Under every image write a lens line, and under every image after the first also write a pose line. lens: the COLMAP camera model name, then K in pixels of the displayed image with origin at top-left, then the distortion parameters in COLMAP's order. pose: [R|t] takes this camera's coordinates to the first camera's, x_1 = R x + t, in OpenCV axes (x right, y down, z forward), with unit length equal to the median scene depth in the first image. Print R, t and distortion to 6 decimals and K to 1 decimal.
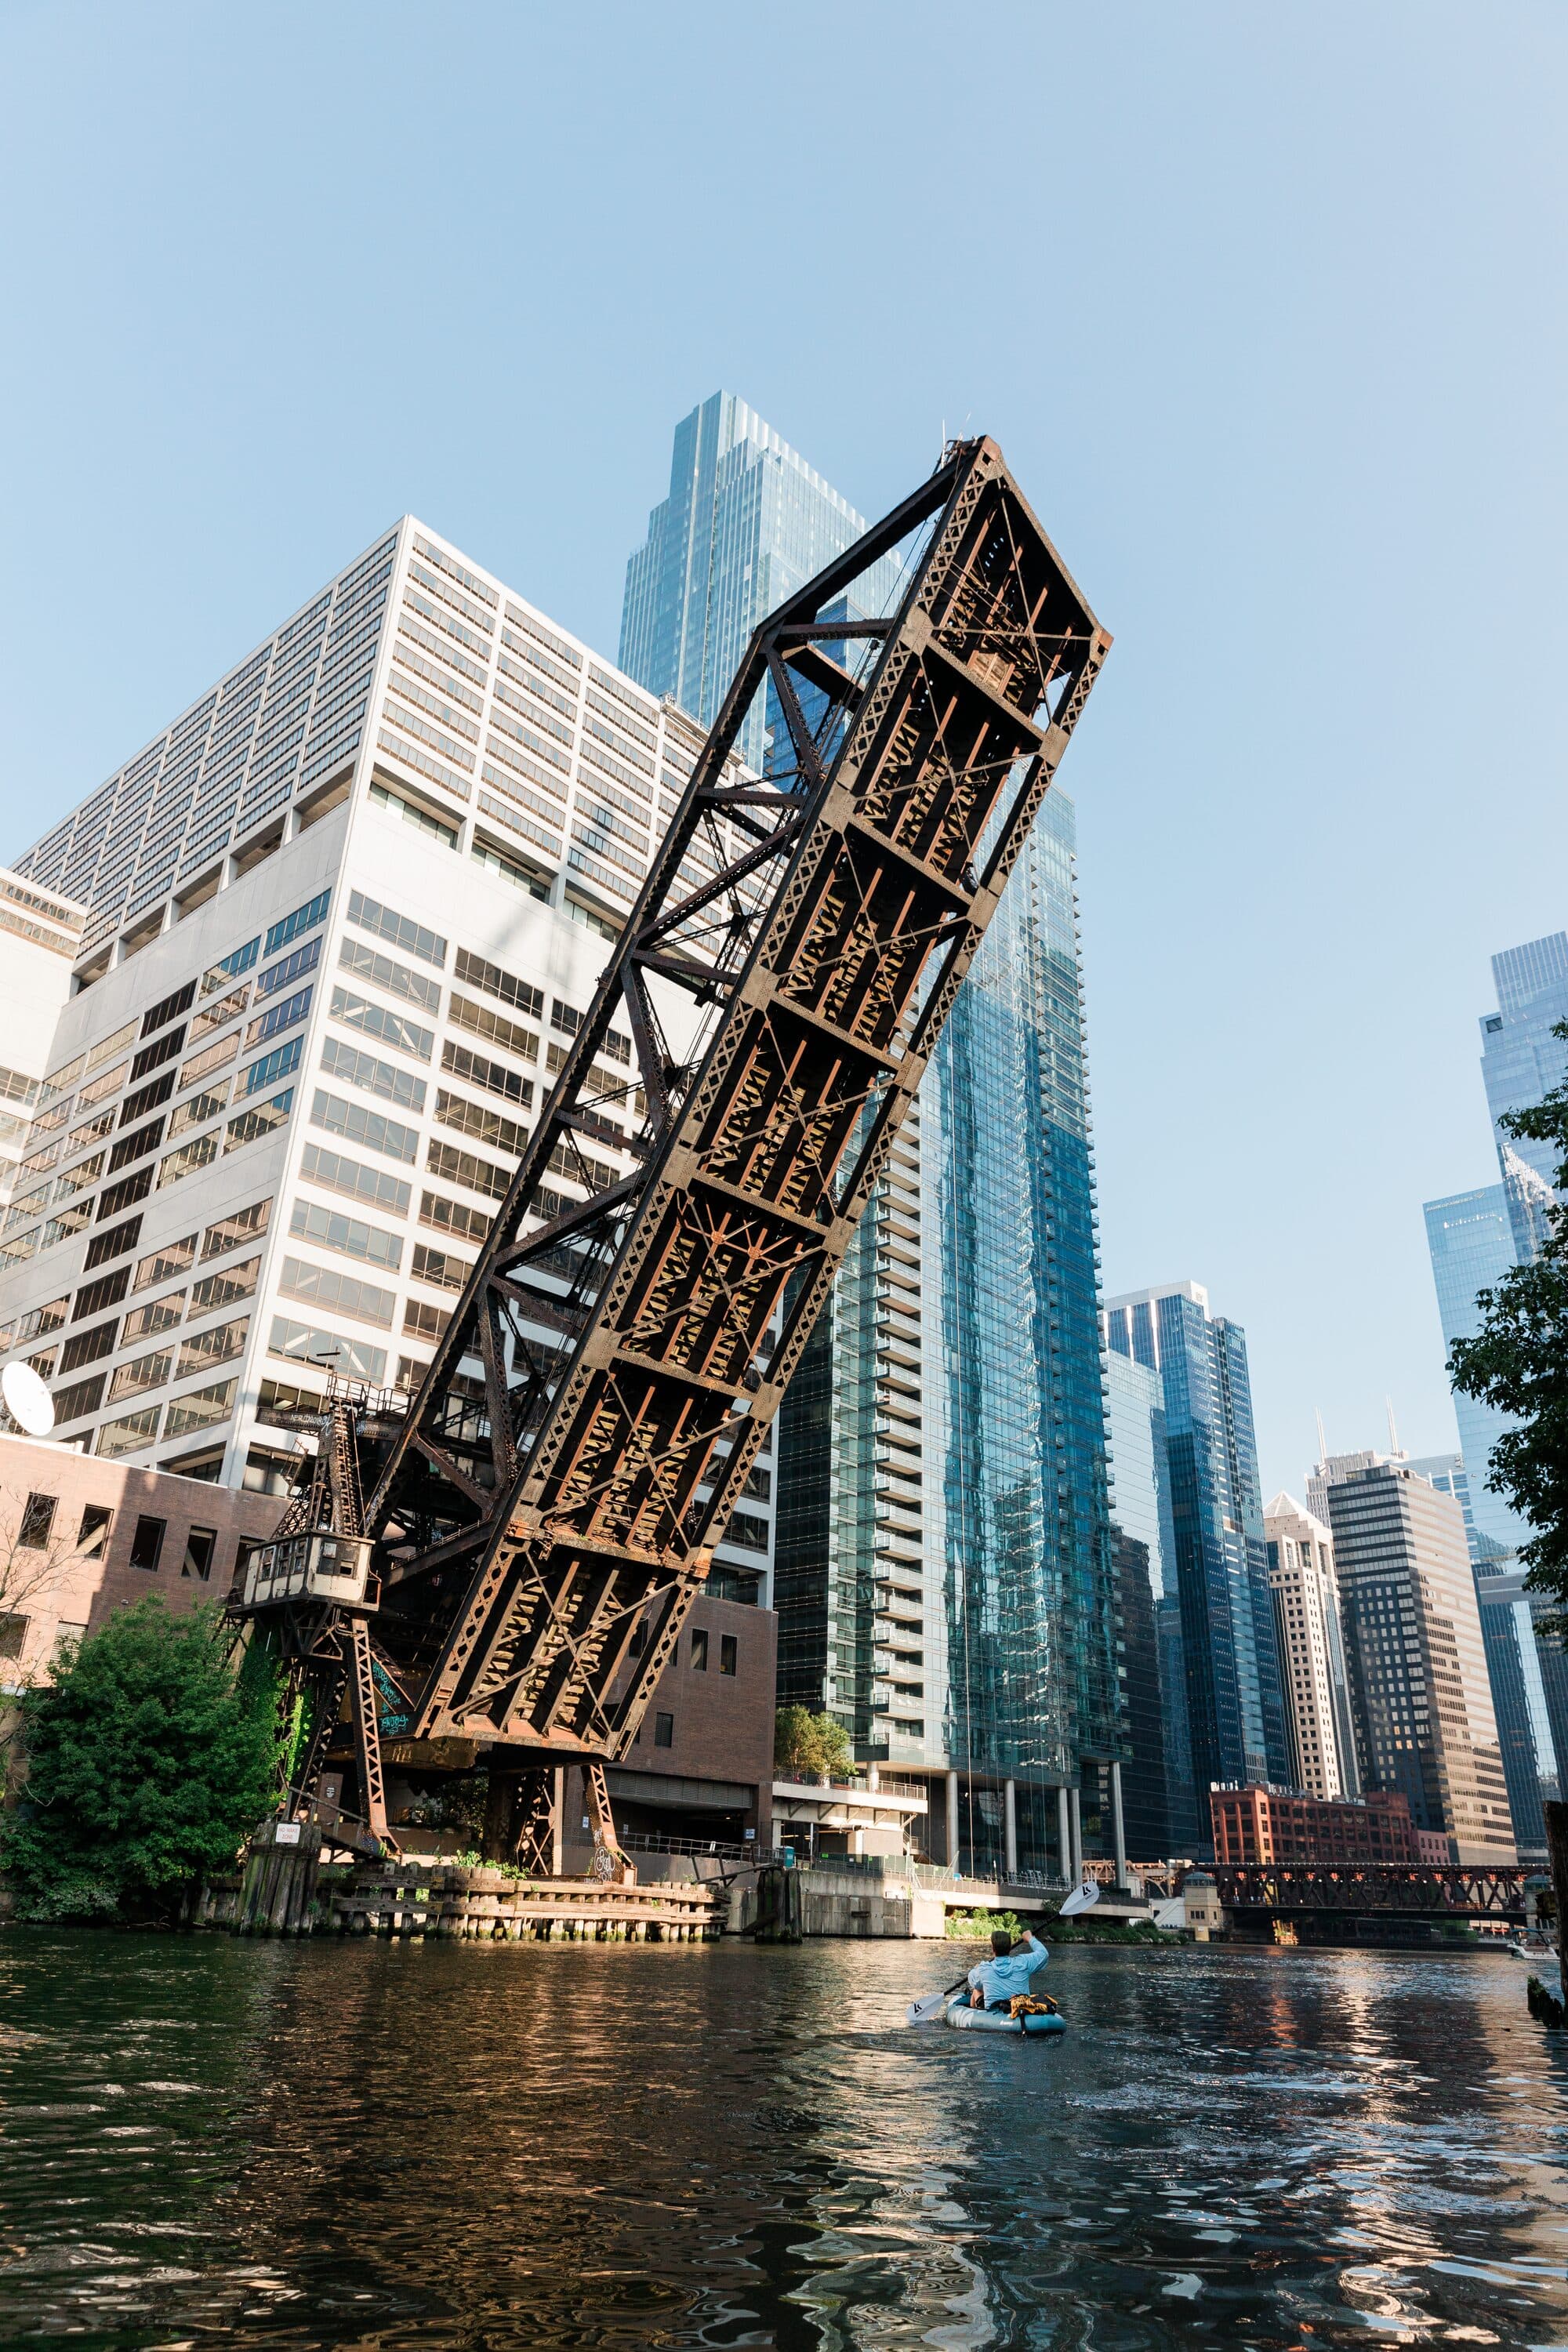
lens RADIAL K [[1575.0, 0, 787.9], [0, 1575.0, 1172.2], [0, 0, 1]] dist [0.004732, 0.001043]
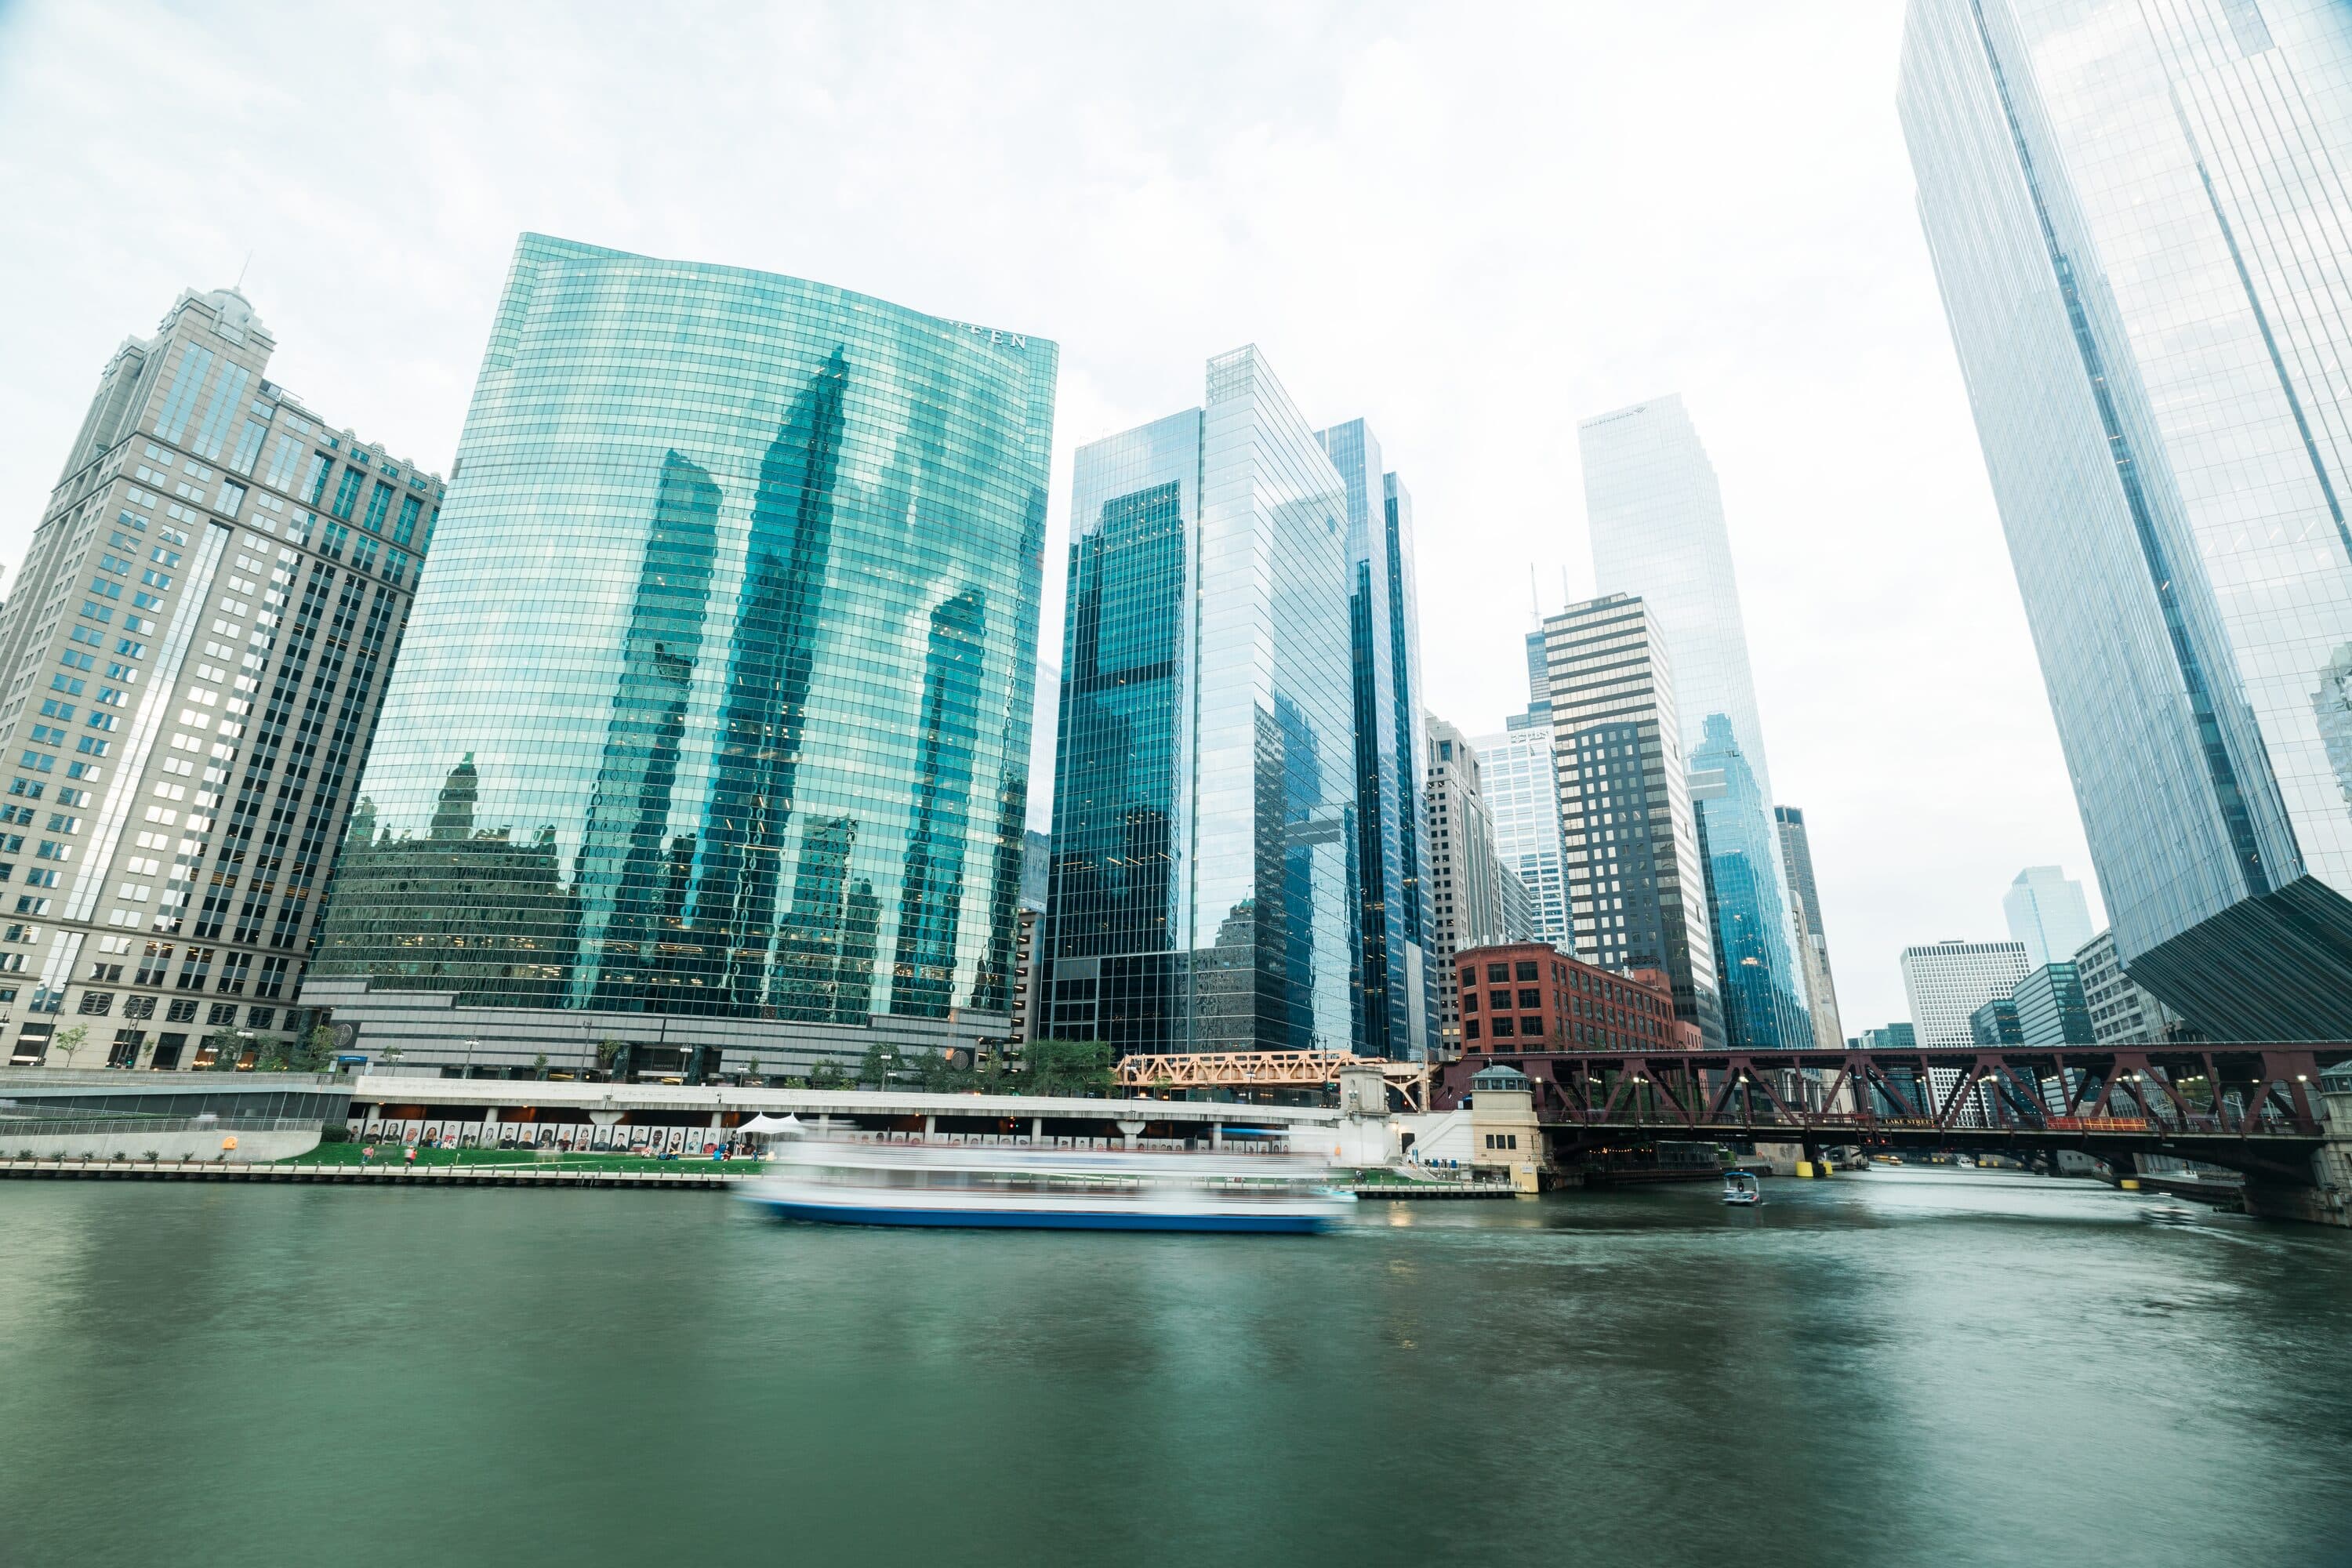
lens RADIAL K [[1041.9, 0, 1174.1], [0, 1041.9, 778.6], [0, 0, 1]] dist [0.002668, 0.000304]
pose [[0.973497, 0.066873, 0.218706, 0.054191], [-0.093141, 0.989324, 0.112086, 0.255782], [-0.208876, -0.129486, 0.969332, 0.557001]]
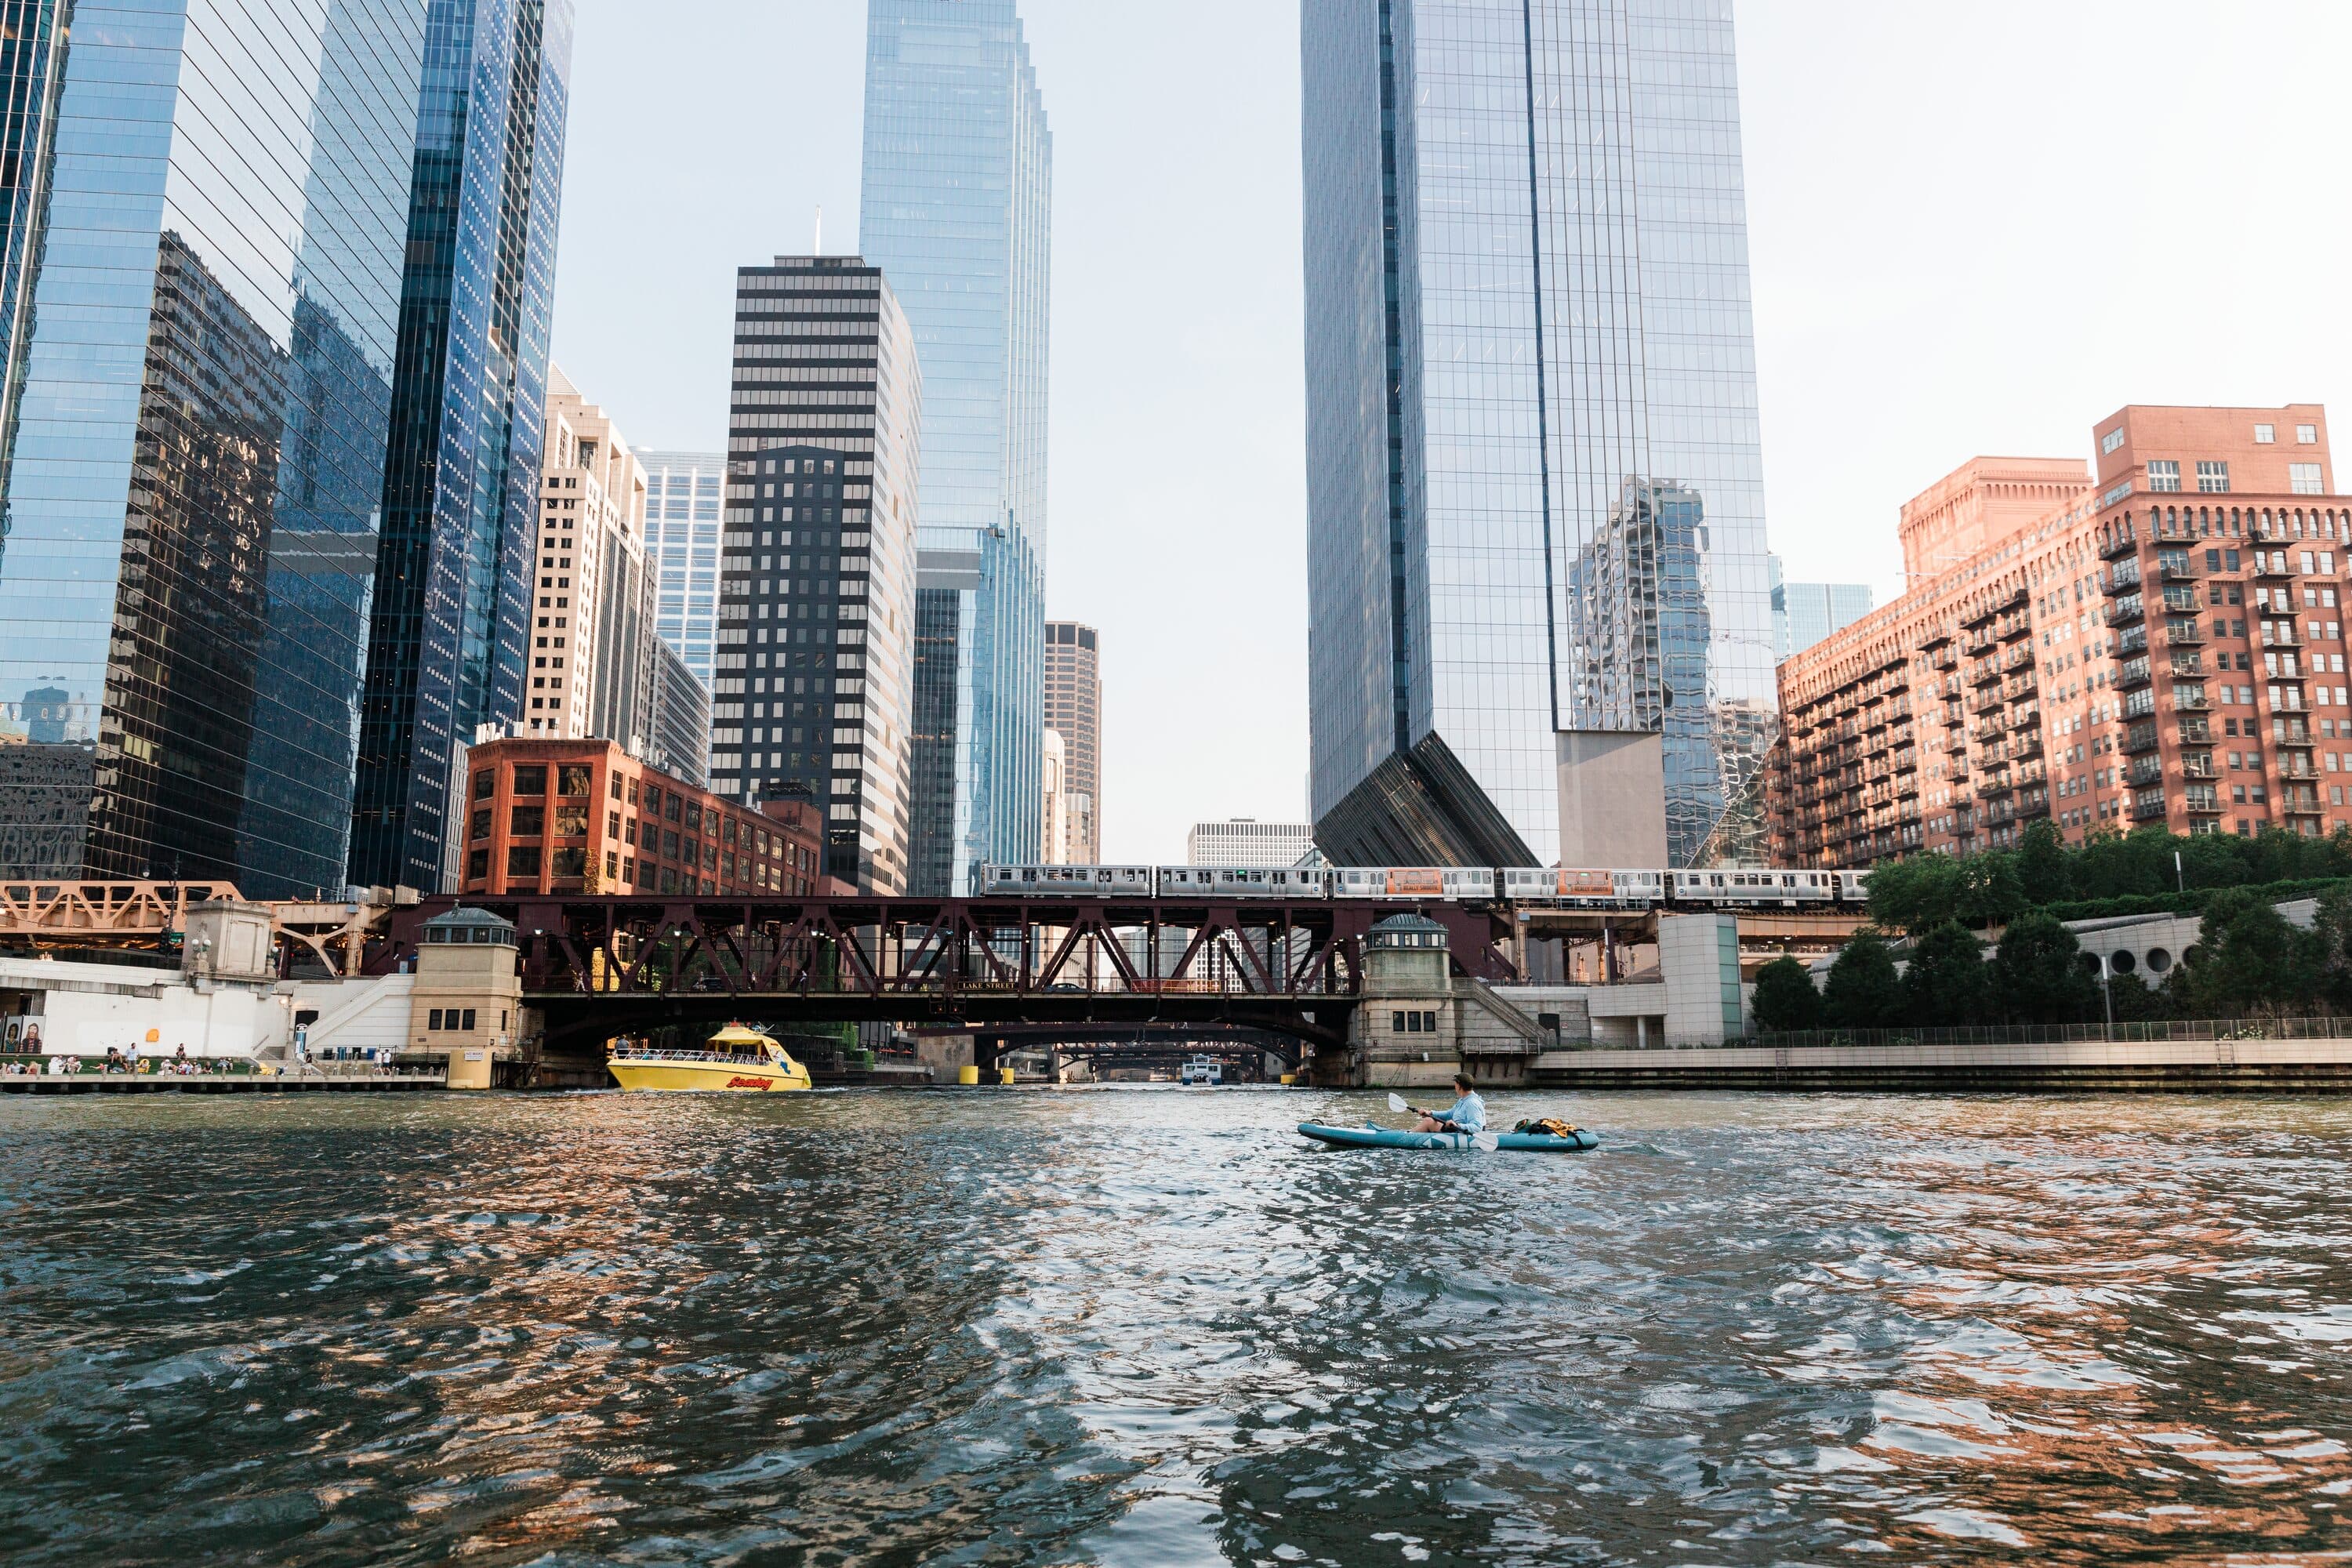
lens RADIAL K [[1592.5, 0, 1178.1], [0, 1592.5, 784.0], [0, 0, 1]] dist [0.007040, -0.000170]
pose [[0.687467, 0.102035, 0.719012, 0.089602], [-0.295032, 0.943934, 0.148134, 0.257548], [-0.663585, -0.313969, 0.679027, 0.535969]]
